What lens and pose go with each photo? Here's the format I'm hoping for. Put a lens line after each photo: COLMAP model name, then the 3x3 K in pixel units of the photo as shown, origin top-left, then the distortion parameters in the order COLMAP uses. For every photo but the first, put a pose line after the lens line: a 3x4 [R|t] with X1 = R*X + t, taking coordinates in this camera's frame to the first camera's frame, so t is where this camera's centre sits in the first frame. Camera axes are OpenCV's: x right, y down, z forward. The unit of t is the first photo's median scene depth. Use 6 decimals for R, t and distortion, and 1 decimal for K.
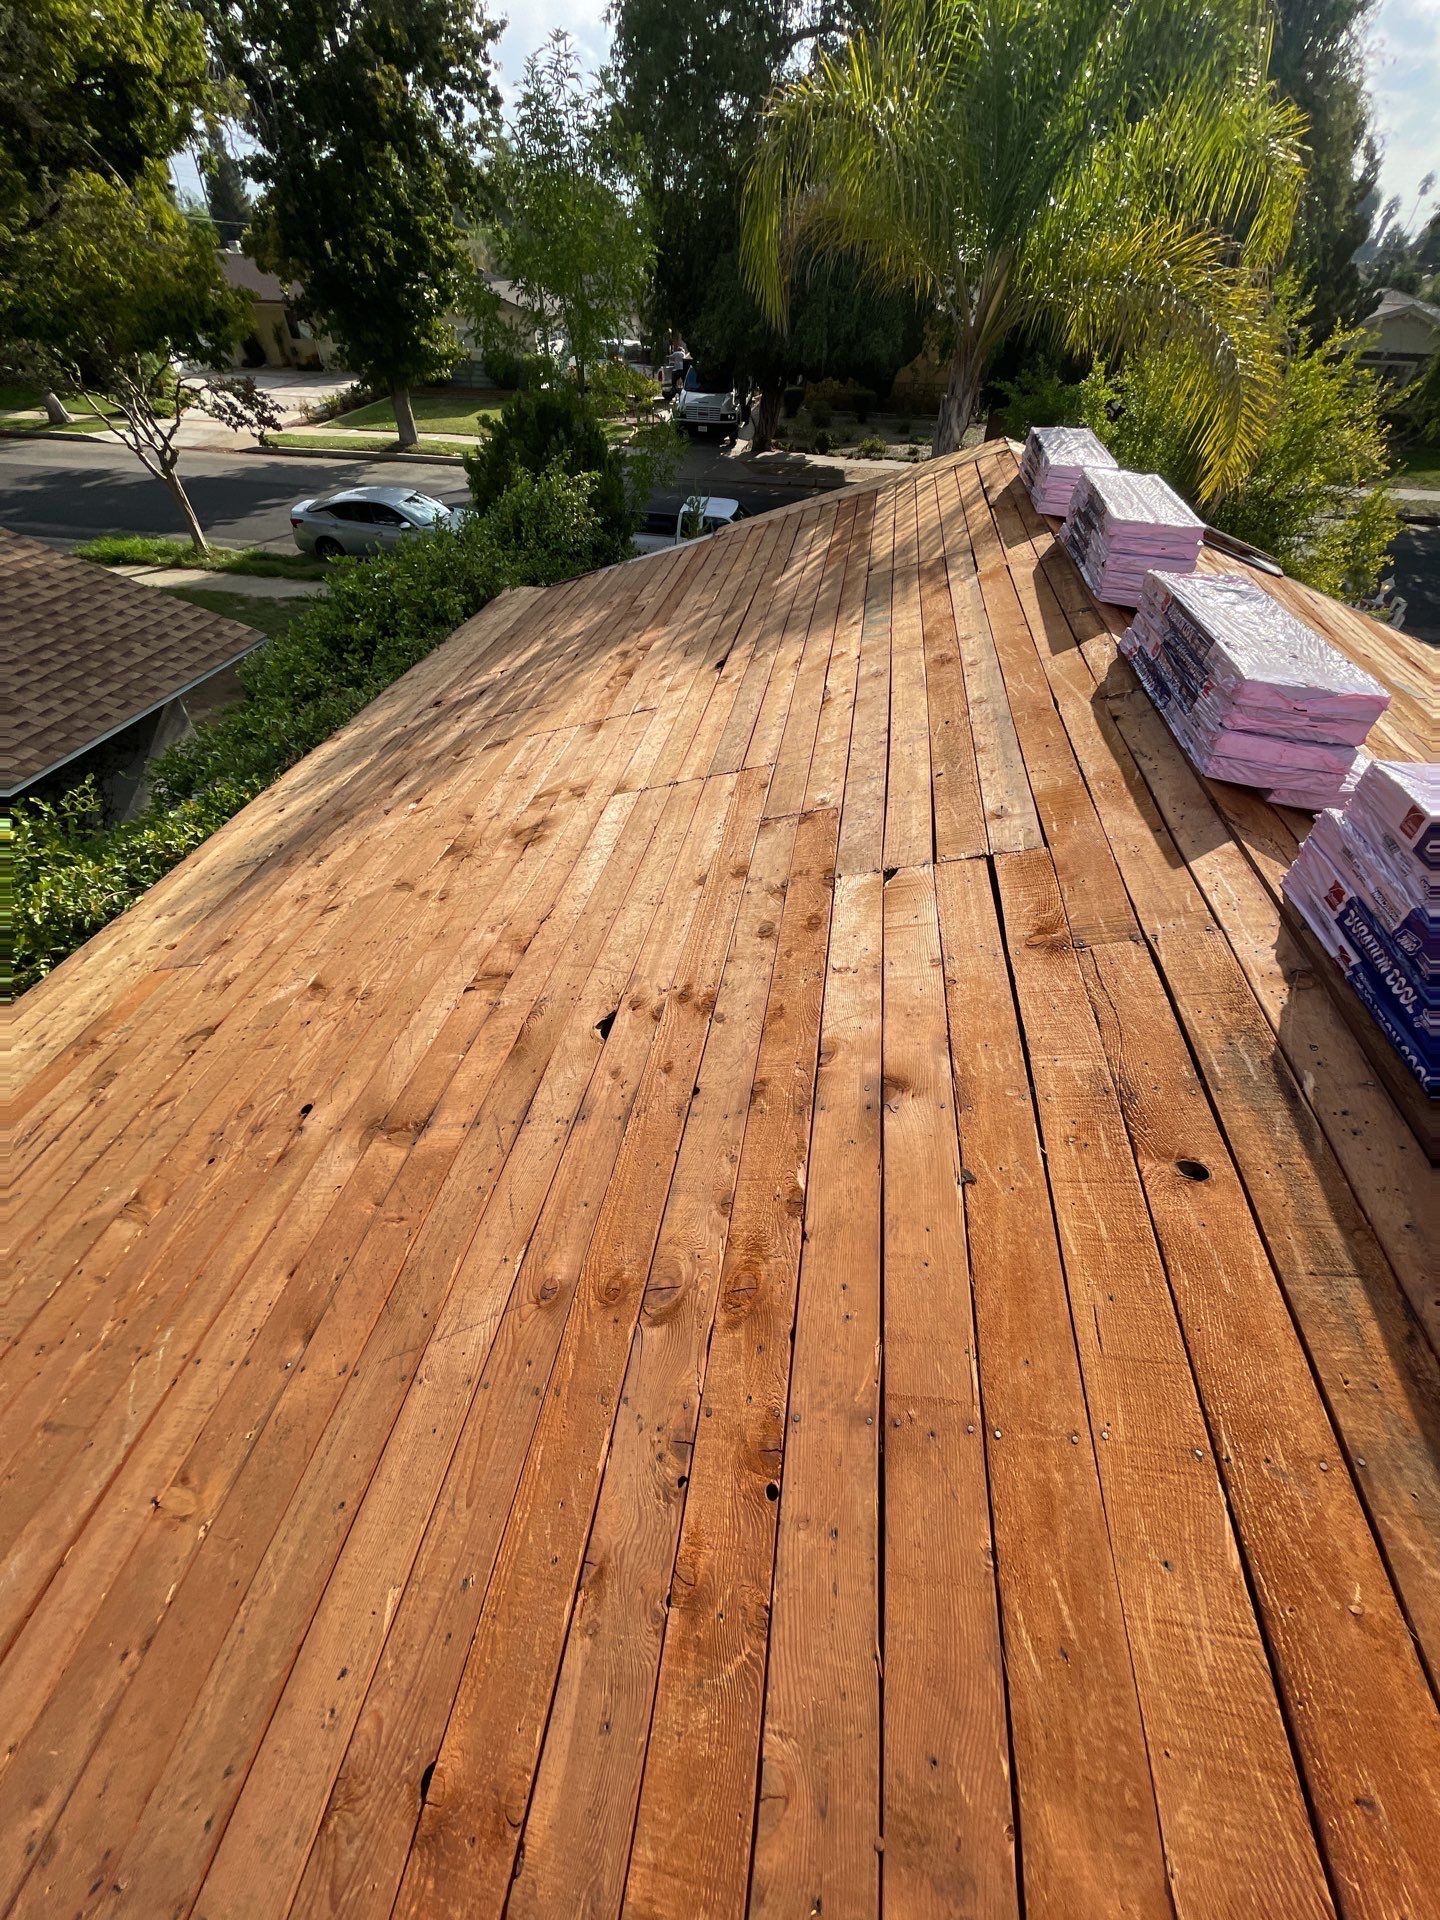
lens RADIAL K [[765.0, 0, 713.4], [0, 765.0, 960.4], [0, 0, 1]] dist [-0.000208, -0.000762]
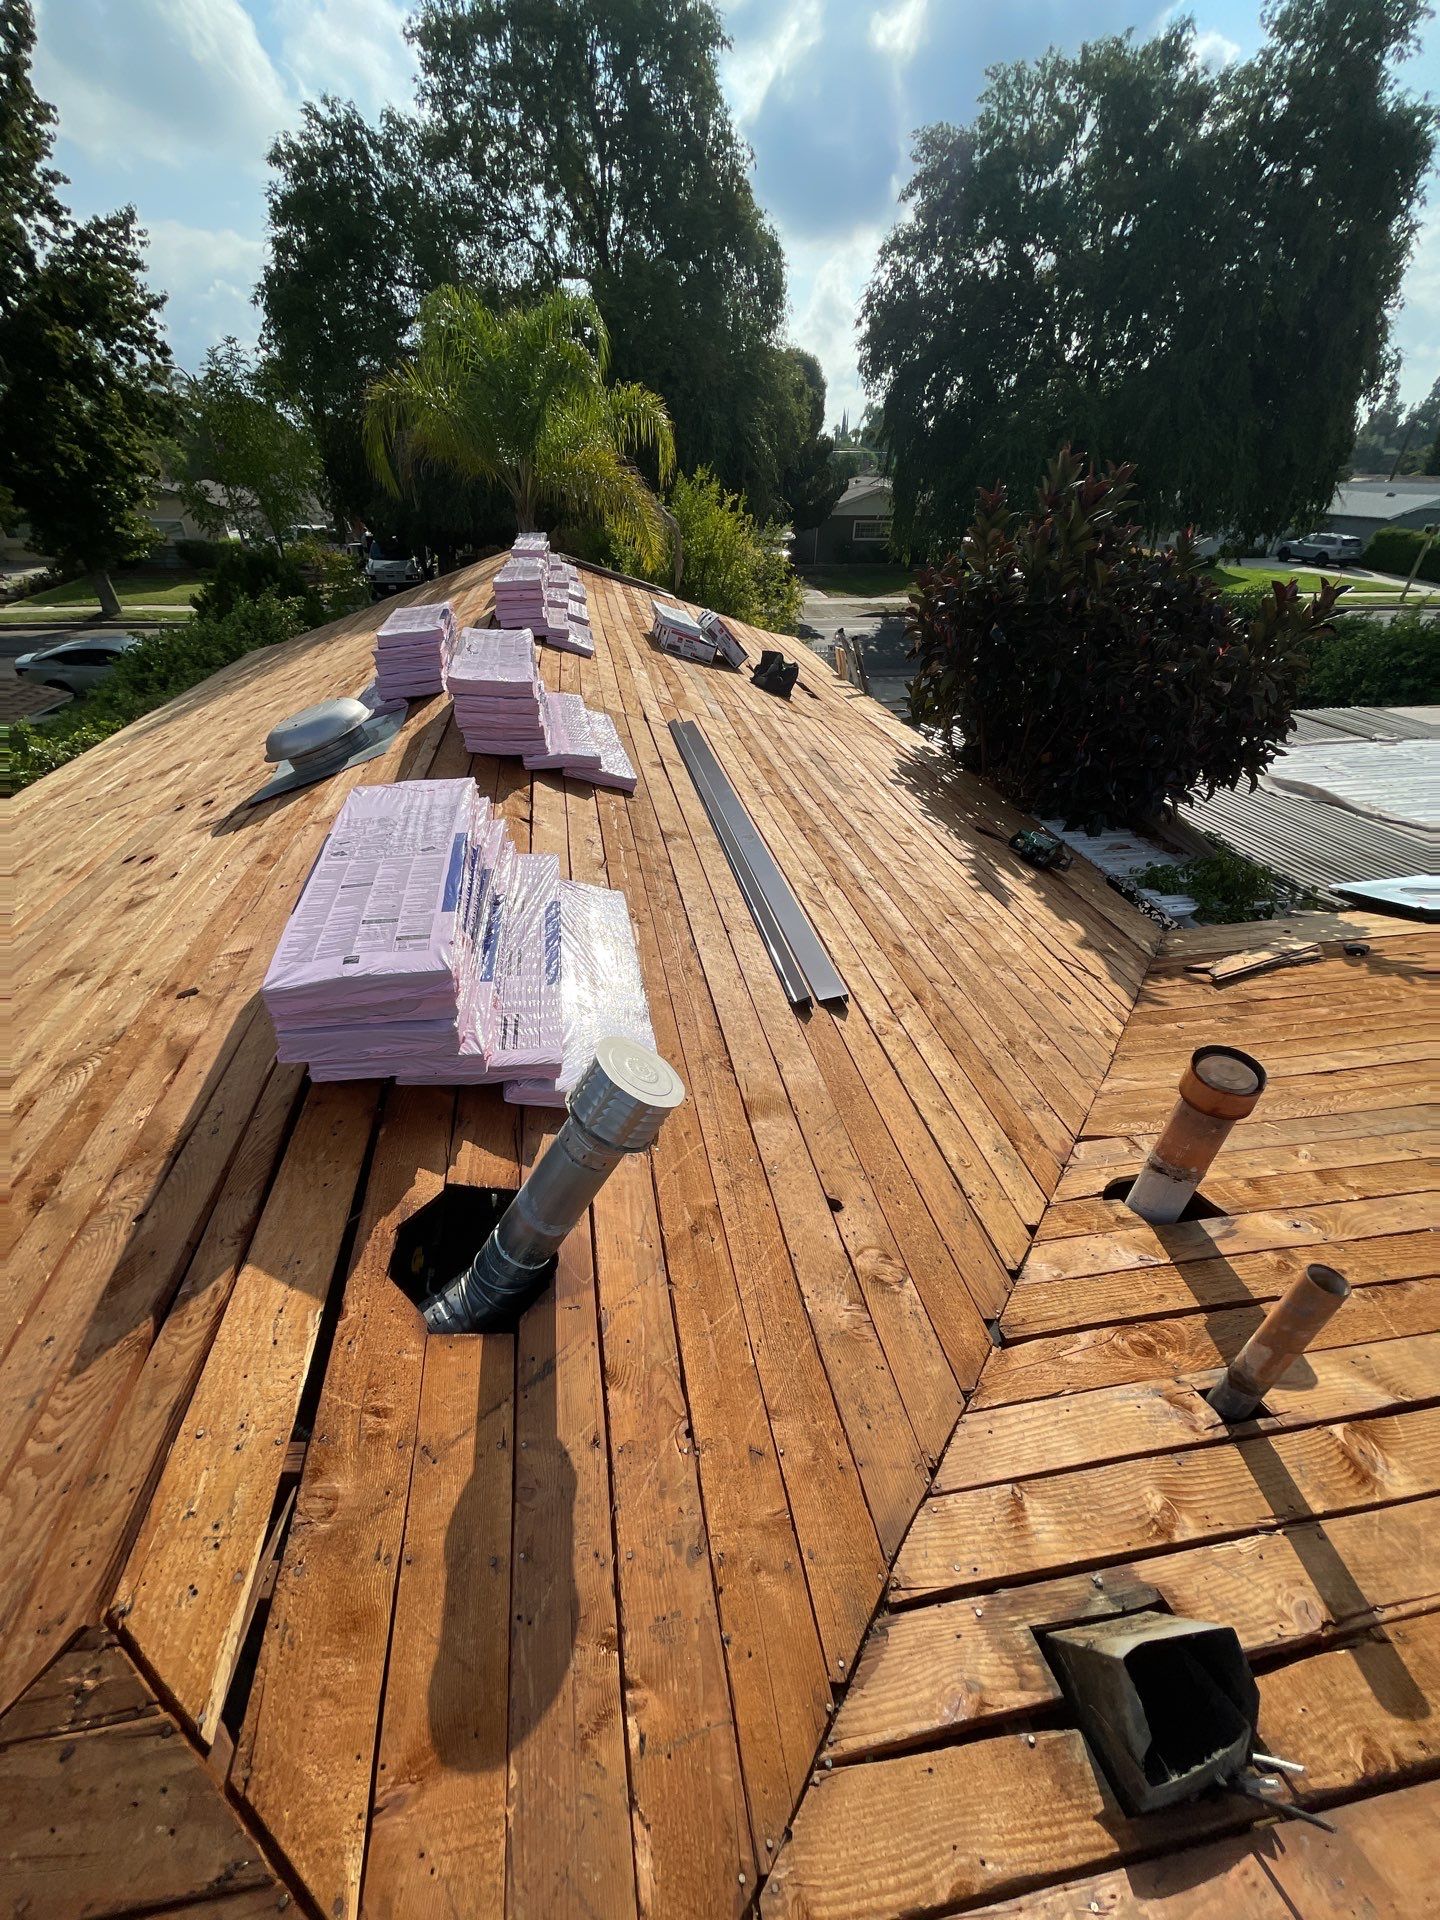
lens RADIAL K [[765.0, 0, 713.4], [0, 765.0, 960.4], [0, 0, 1]] dist [-0.000208, -0.000762]
pose [[0.943074, -0.186665, 0.275259, 0.024692], [0.229191, 0.964503, -0.131166, 0.177458], [-0.241004, 0.186786, 0.952380, -0.194944]]
